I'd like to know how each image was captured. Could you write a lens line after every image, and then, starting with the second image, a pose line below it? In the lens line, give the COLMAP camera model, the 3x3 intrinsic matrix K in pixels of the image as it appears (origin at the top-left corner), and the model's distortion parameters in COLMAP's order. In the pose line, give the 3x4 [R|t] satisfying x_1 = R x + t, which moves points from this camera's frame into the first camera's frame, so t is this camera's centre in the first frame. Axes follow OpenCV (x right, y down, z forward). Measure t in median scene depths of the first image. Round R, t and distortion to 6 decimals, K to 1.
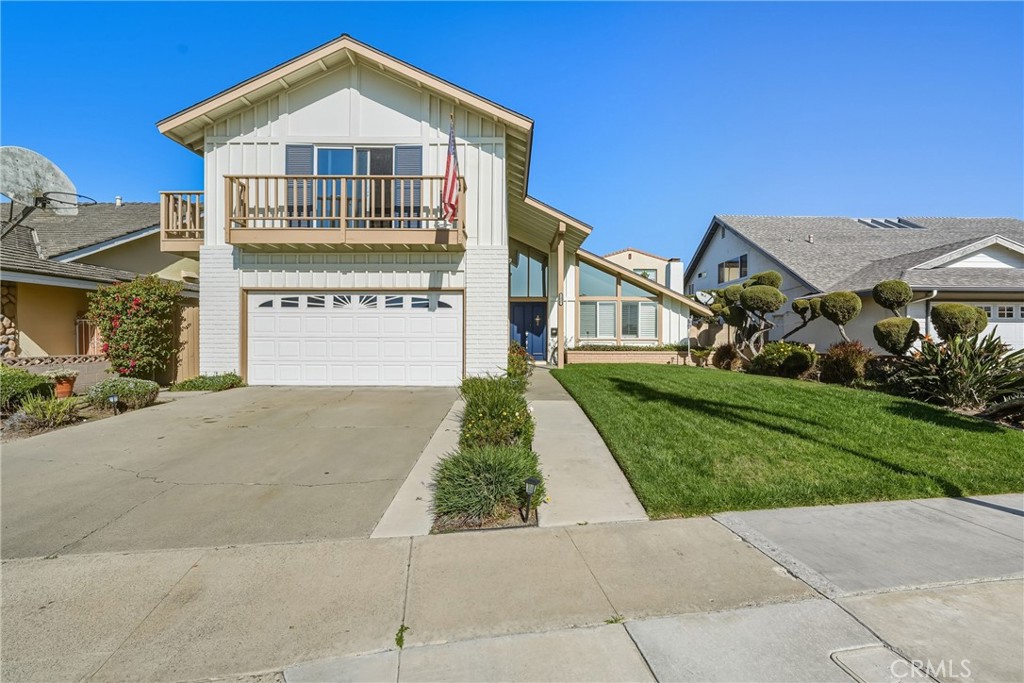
lens RADIAL K [[454.9, 0, 518.3], [0, 454.9, 344.1], [0, 0, 1]] dist [-0.014320, 0.006526]
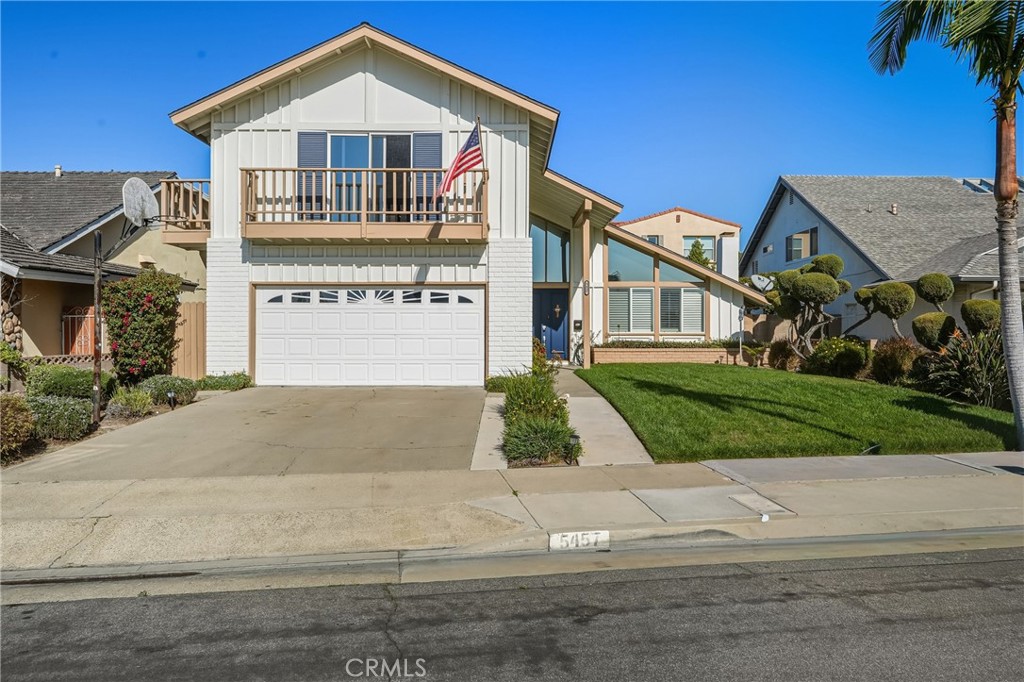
lens RADIAL K [[676.7, 0, 511.8], [0, 676.7, 332.9], [0, 0, 1]] dist [-0.000609, -0.004387]
pose [[0.999939, -0.003087, -0.010633, -0.050308], [0.003003, 0.999964, -0.007910, -0.006074], [0.010657, 0.007878, 0.999912, -0.407486]]
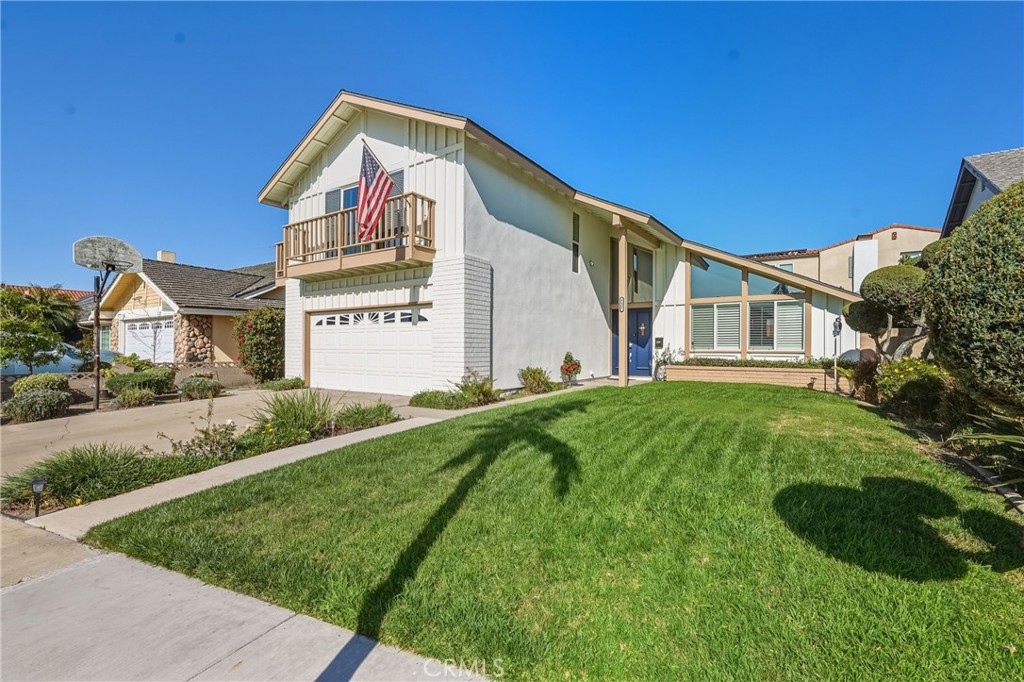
lens RADIAL K [[454.9, 0, 496.2], [0, 454.9, 351.0], [0, 0, 1]] dist [-0.014320, 0.006526]
pose [[0.830406, 0.002917, -0.557151, 0.548709], [-0.006705, 0.999966, -0.004759, -0.008823], [0.557118, 0.007688, 0.830398, 0.237792]]
